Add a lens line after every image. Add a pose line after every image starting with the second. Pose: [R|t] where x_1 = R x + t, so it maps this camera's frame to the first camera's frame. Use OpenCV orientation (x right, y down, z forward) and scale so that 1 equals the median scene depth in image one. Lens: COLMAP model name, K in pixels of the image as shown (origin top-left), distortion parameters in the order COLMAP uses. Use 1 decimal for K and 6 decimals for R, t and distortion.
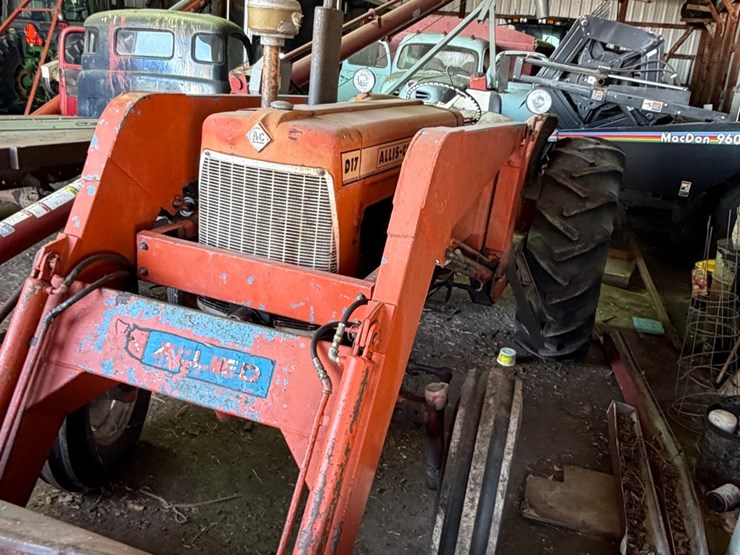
lens RADIAL K [[684.4, 0, 377.1], [0, 684.4, 268.8], [0, 0, 1]] dist [-0.001045, 0.000000]
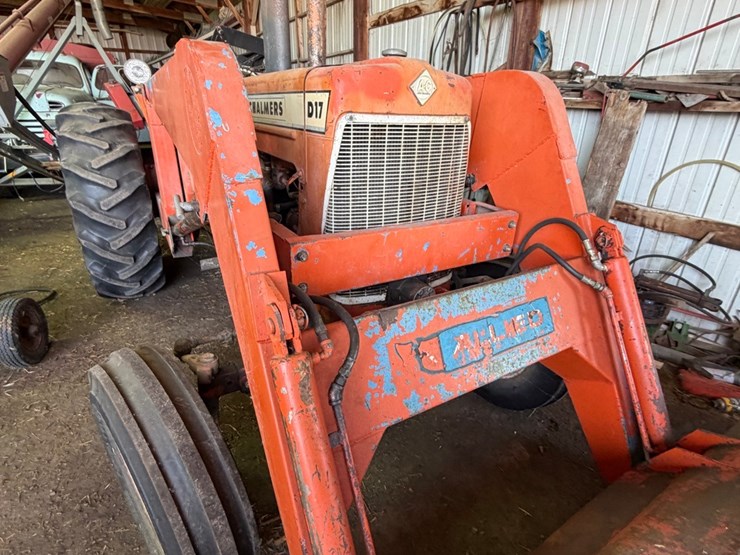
lens RADIAL K [[395.4, 0, 371.6], [0, 395.4, 275.2], [0, 0, 1]] dist [0.001340, -0.000440]
pose [[0.624587, -0.380378, 0.682059, -0.609986], [0.267324, 0.924738, 0.270919, -0.114574], [-0.733777, 0.013118, 0.679264, 0.653171]]
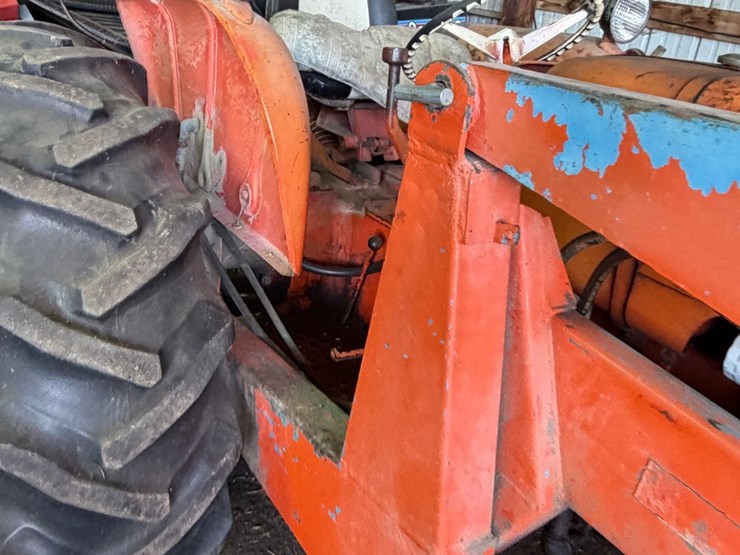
lens RADIAL K [[684.4, 0, 383.2], [0, 684.4, 277.8], [0, 0, 1]] dist [-0.001045, 0.000000]
pose [[0.578804, -0.340915, 0.740785, -0.469215], [0.165425, 0.938618, 0.302706, -0.428039], [-0.798511, -0.052664, 0.599672, 1.467877]]
